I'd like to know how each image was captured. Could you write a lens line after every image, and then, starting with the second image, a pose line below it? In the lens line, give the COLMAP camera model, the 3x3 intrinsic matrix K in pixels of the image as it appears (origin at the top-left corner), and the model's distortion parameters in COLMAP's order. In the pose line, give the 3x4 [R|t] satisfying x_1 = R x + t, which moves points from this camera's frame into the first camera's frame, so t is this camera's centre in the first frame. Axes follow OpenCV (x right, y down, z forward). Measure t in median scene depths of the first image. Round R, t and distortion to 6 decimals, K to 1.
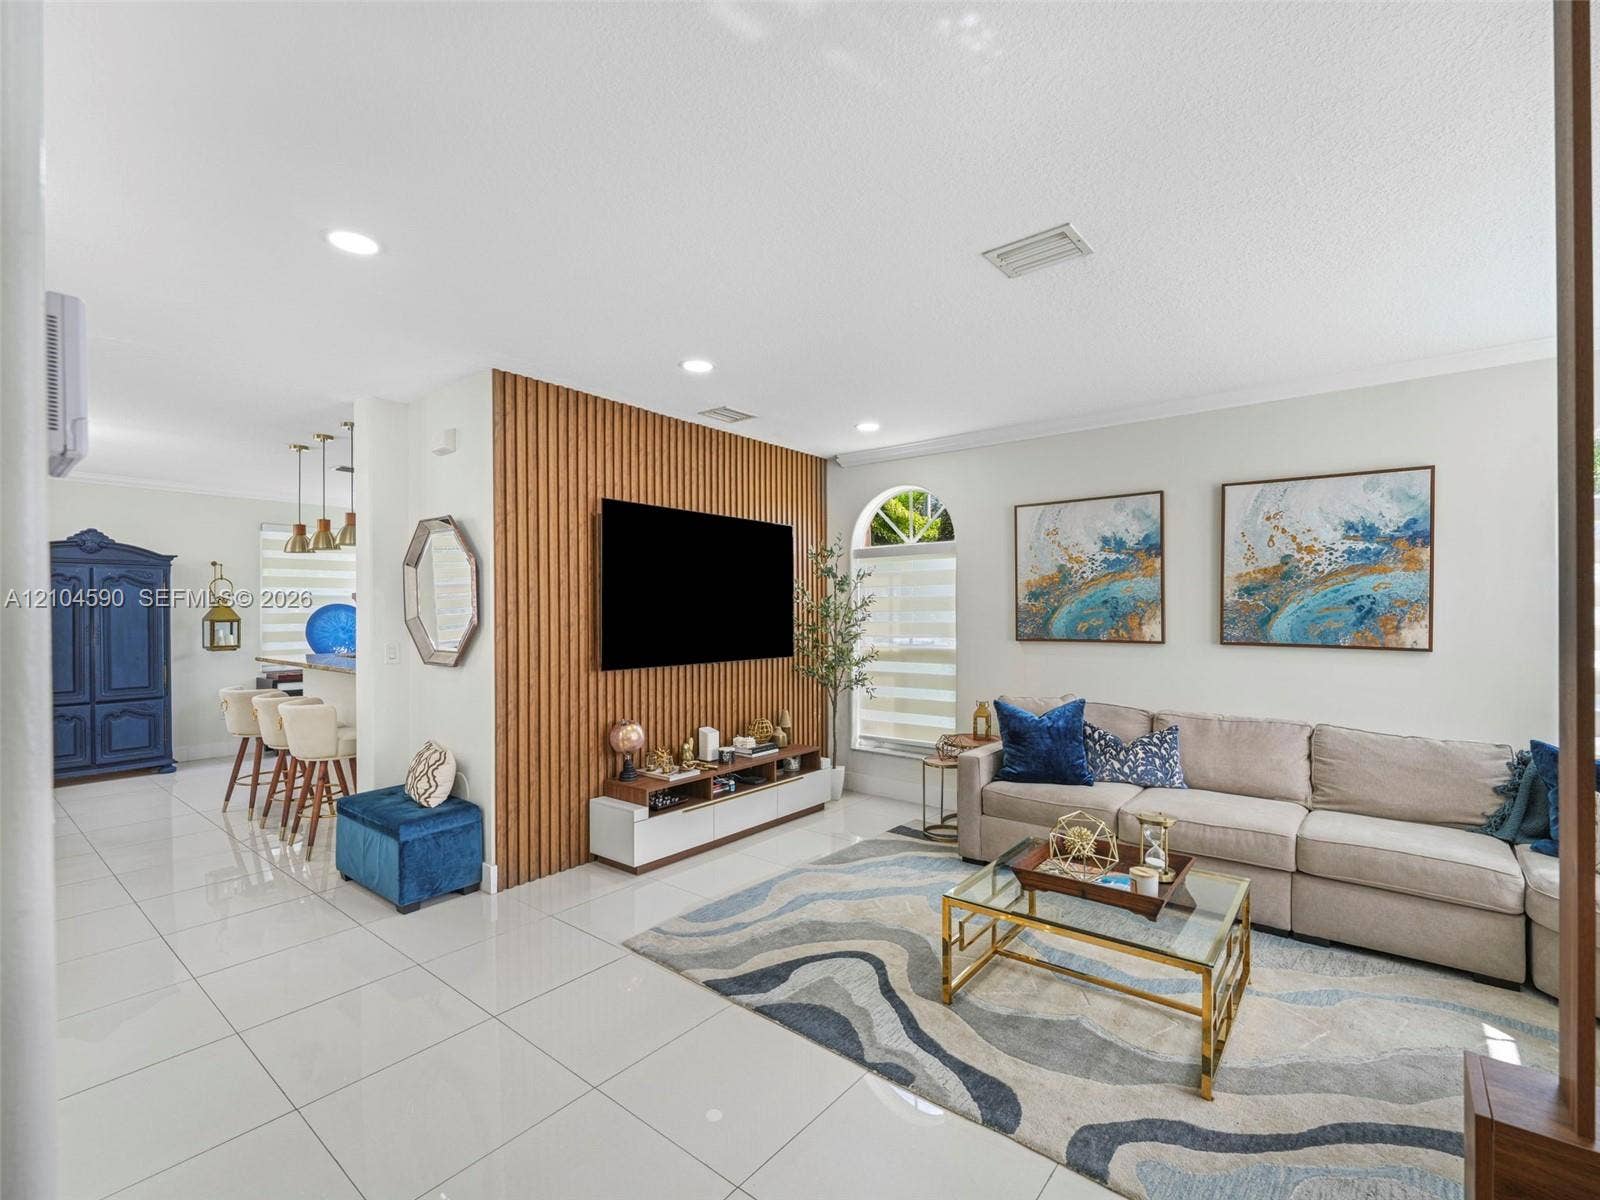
lens RADIAL K [[727.8, 0, 800.0], [0, 727.8, 600.0], [0, 0, 1]] dist [-0.006982, -0.000036]
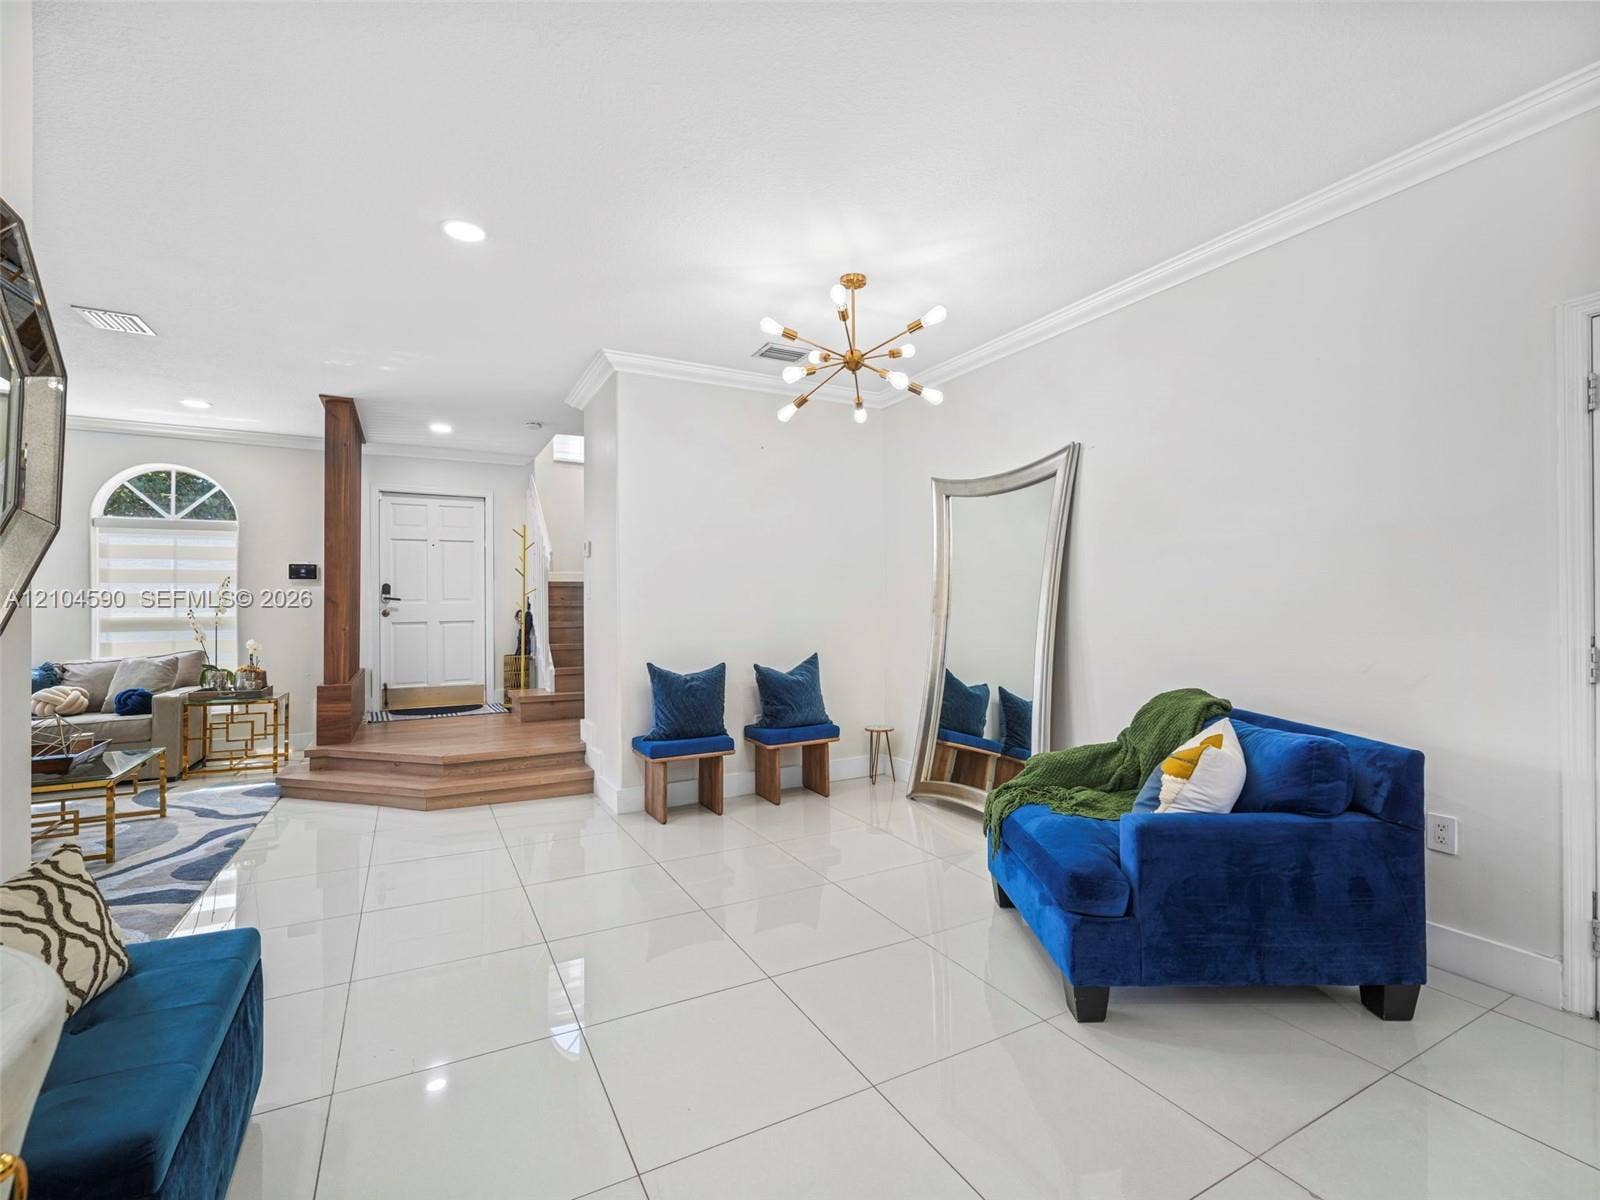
lens RADIAL K [[720.8, 0, 797.4], [0, 720.8, 602.7], [0, 0, 1]] dist [-0.000526, -0.000135]
pose [[-0.923667, 0.014180, 0.382933, -0.928872], [0.008359, 0.999823, -0.016861, 0.083784], [-0.383104, -0.012373, -0.923622, 1.128384]]
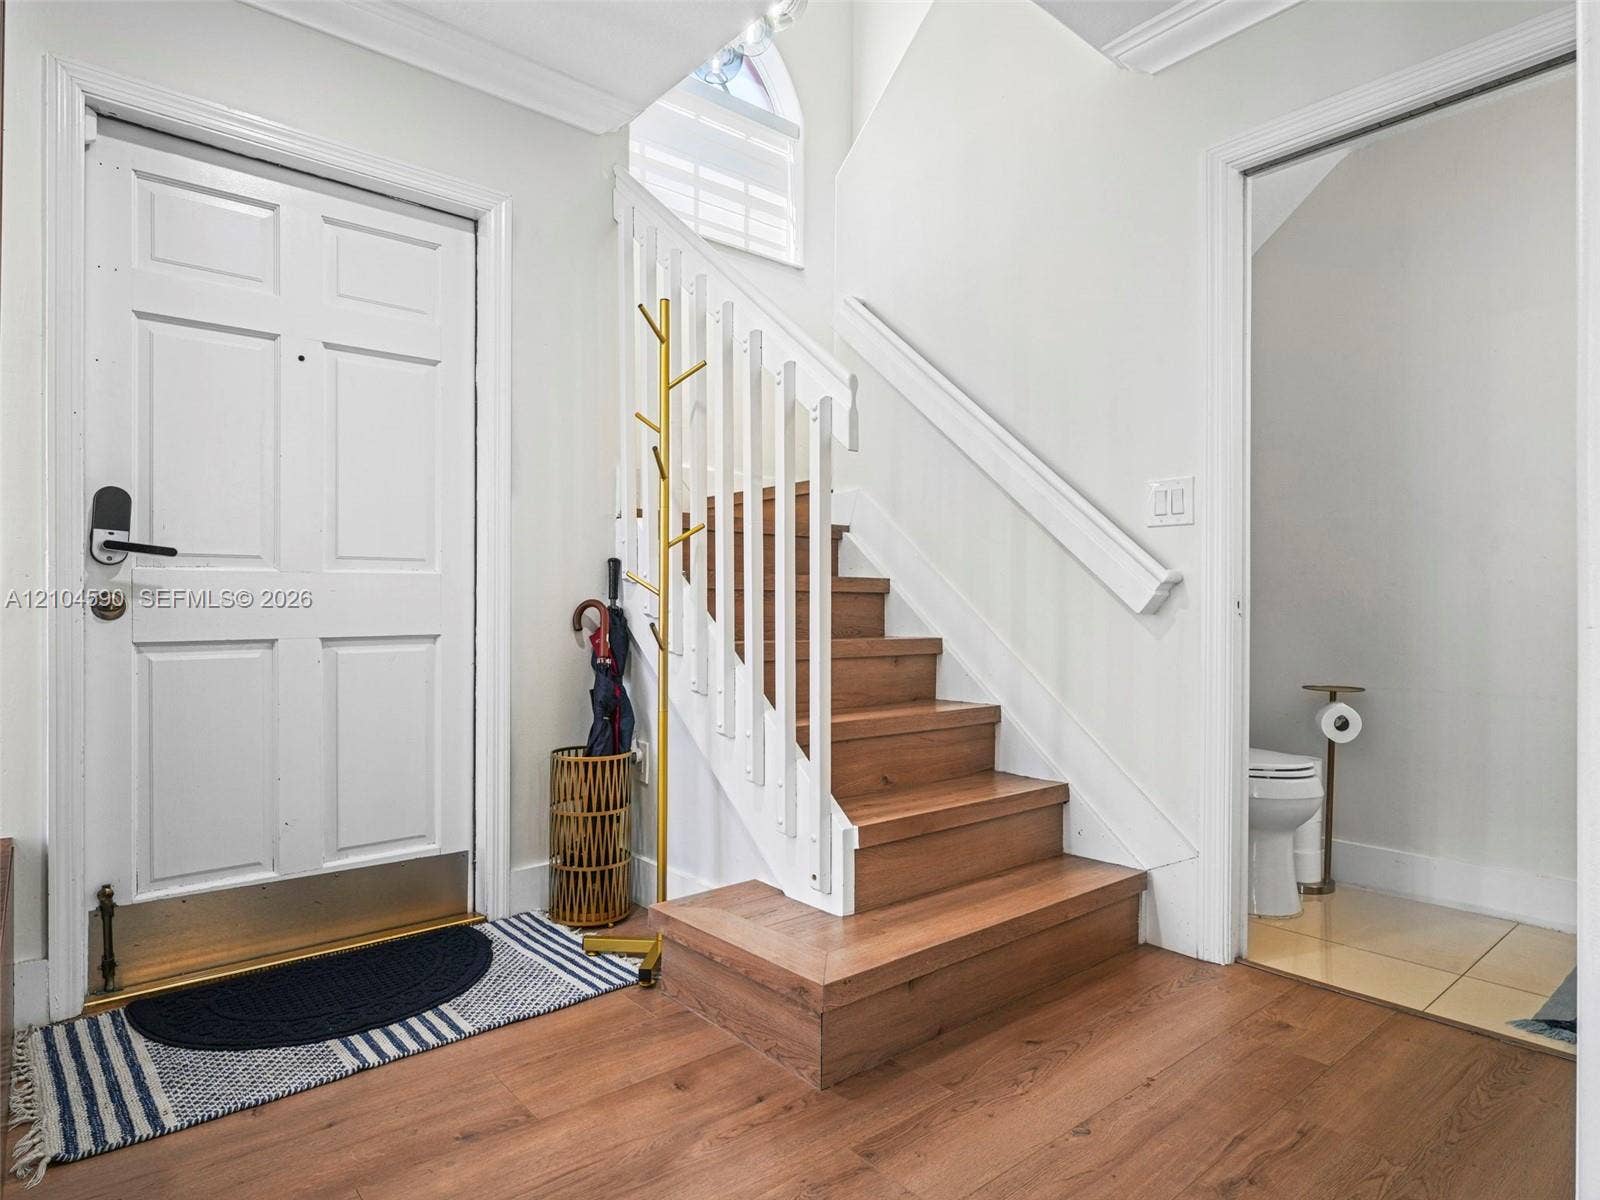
lens RADIAL K [[906.4, 0, 800.0], [0, 906.4, 600.0], [0, 0, 1]] dist [-0.005495, -0.000870]
pose [[-0.982806, 0.002509, 0.184626, 0.072156], [-0.000296, 0.999885, -0.015163, 0.077052], [-0.184643, -0.014957, -0.982692, 0.412844]]
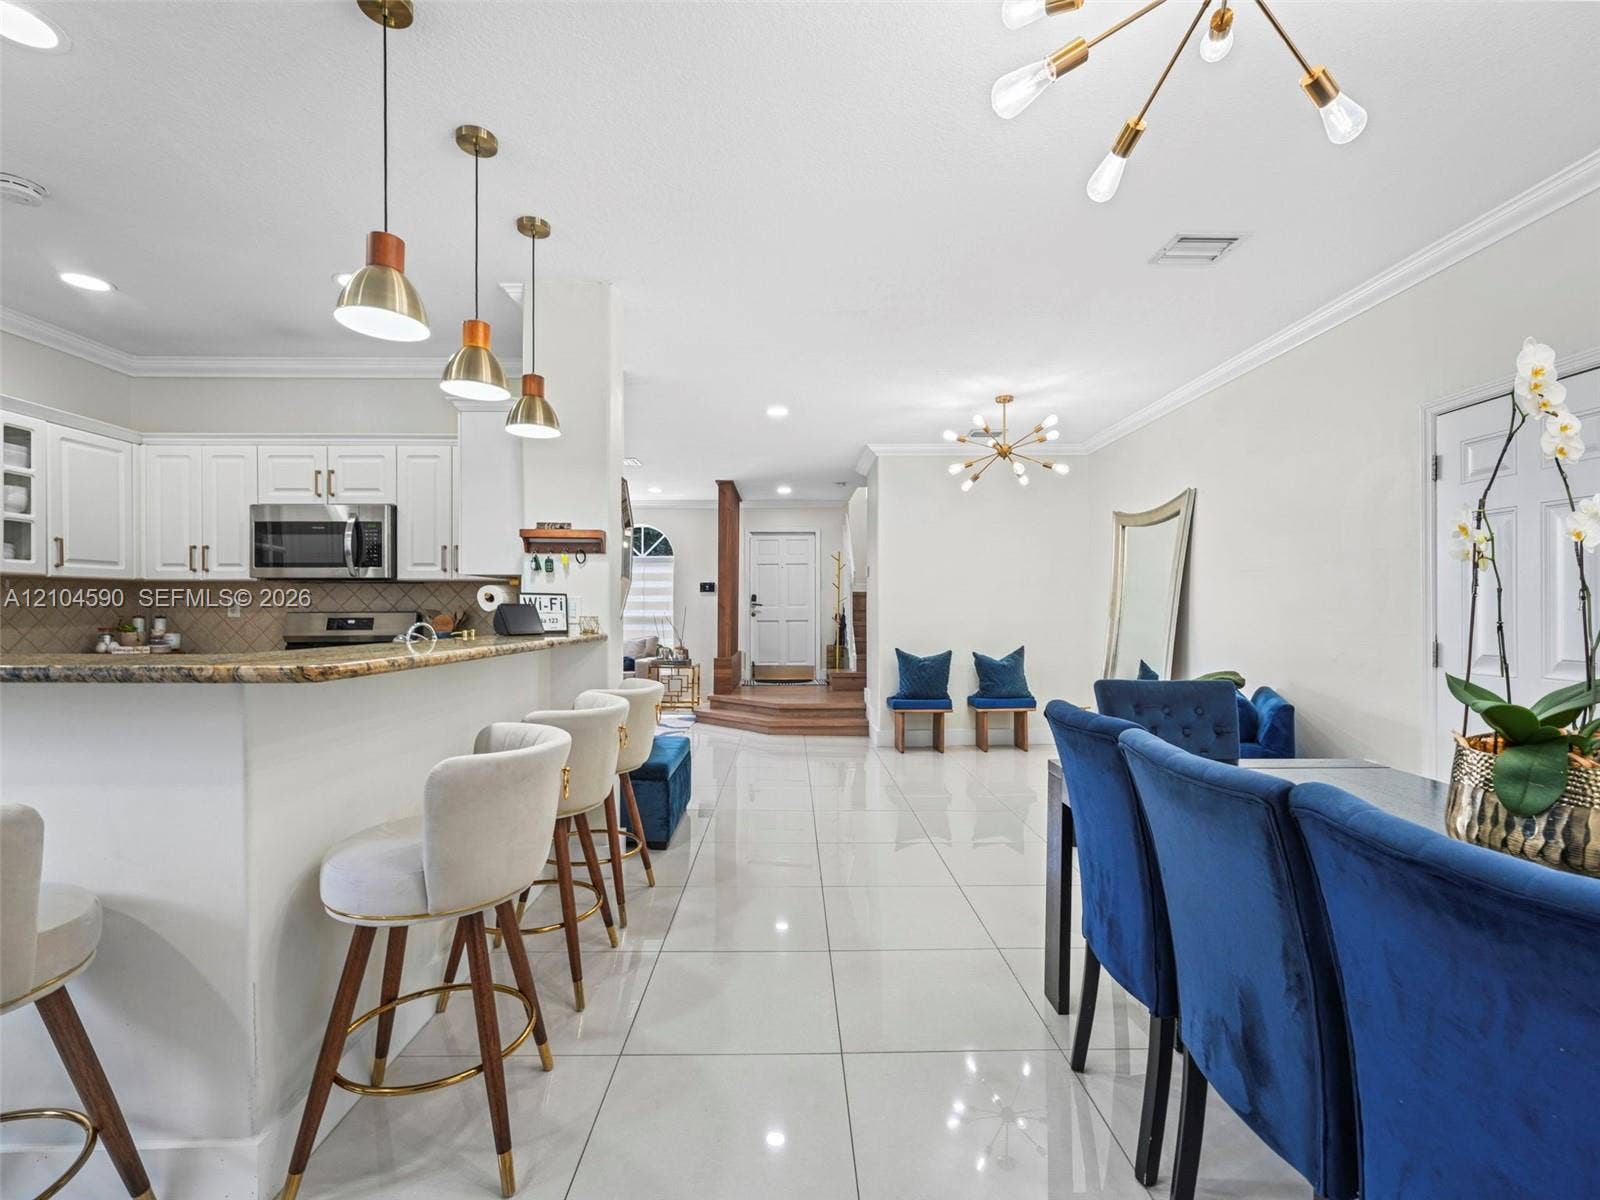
lens RADIAL K [[721.8, 0, 803.3], [0, 721.8, 618.6], [0, 0, 1]] dist [-0.000305, 0.000070]
pose [[-0.648792, -0.000591, 0.760966, -1.396473], [-0.002287, 0.999997, -0.001173, 0.089199], [-0.760962, -0.002502, -0.648791, 1.424700]]
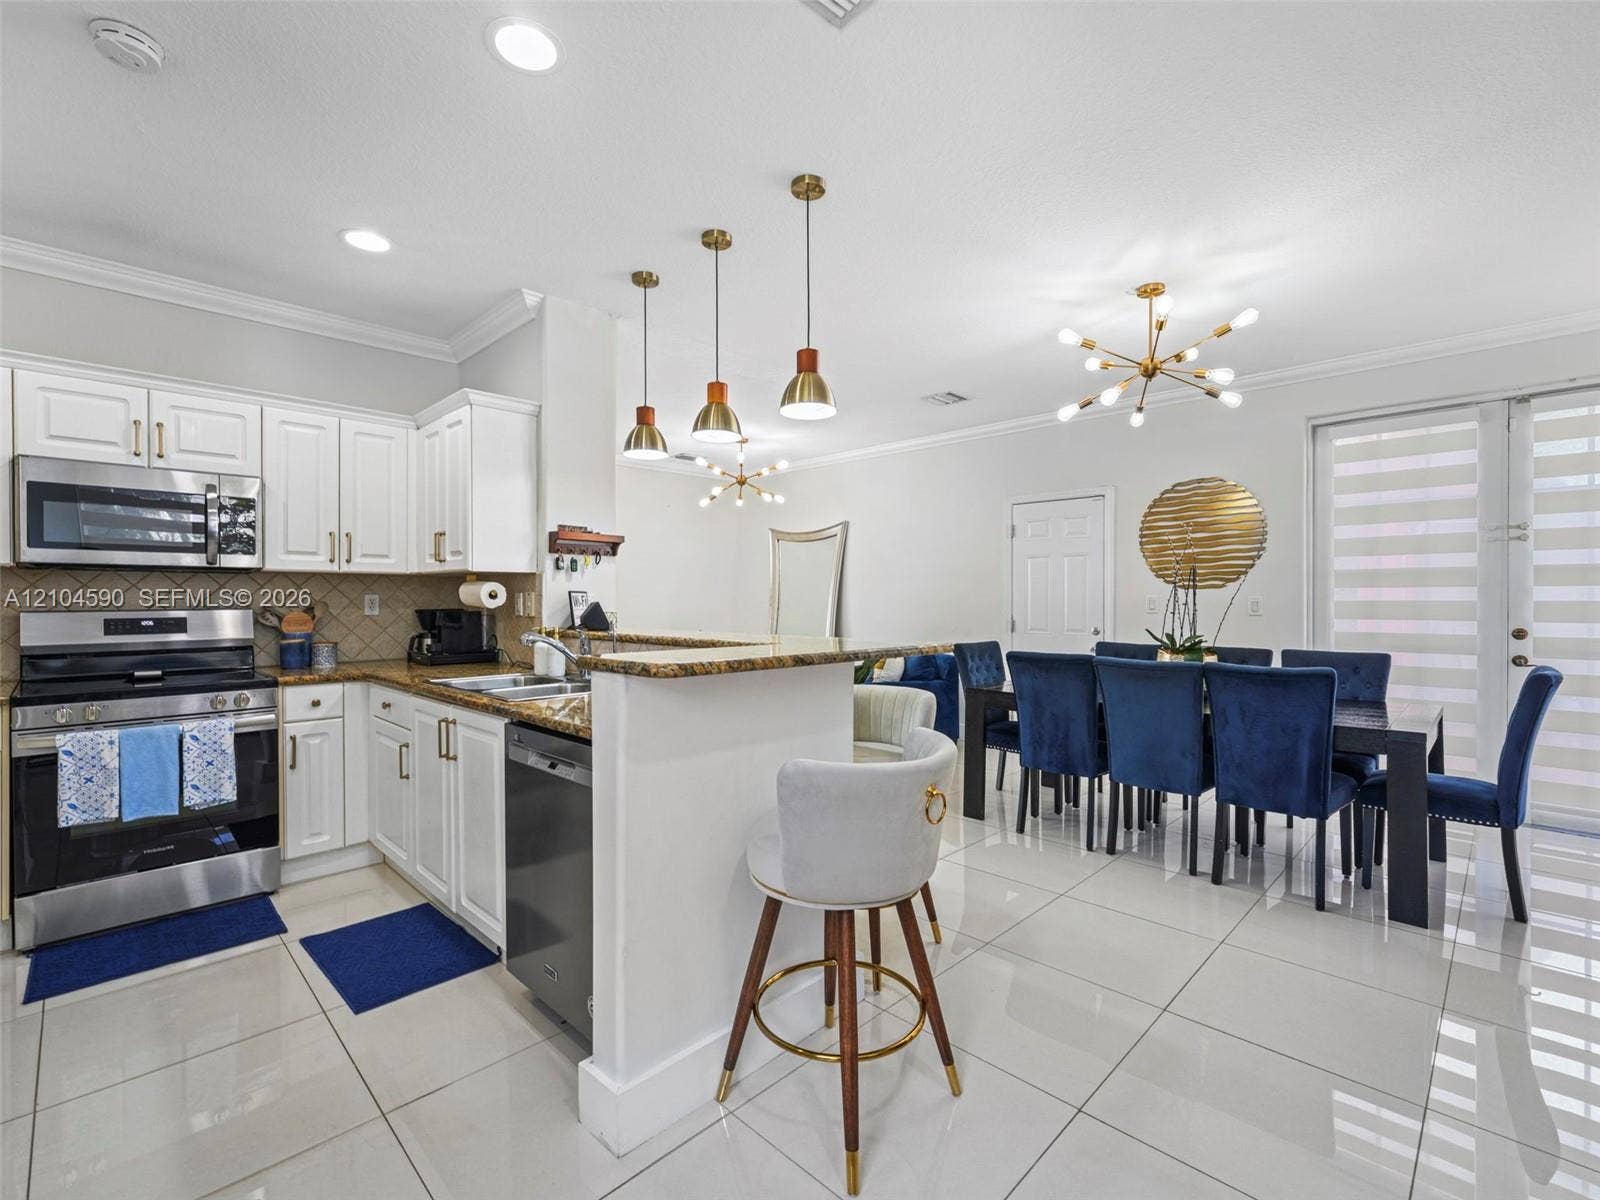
lens RADIAL K [[720.8, 0, 797.4], [0, 720.8, 602.7], [0, 0, 1]] dist [-0.000526, -0.000135]
pose [[-0.994992, 0.008090, 0.099624, -0.963402], [0.007716, 0.999962, -0.004141, 0.080651], [-0.099654, -0.003352, -0.995017, 1.944403]]
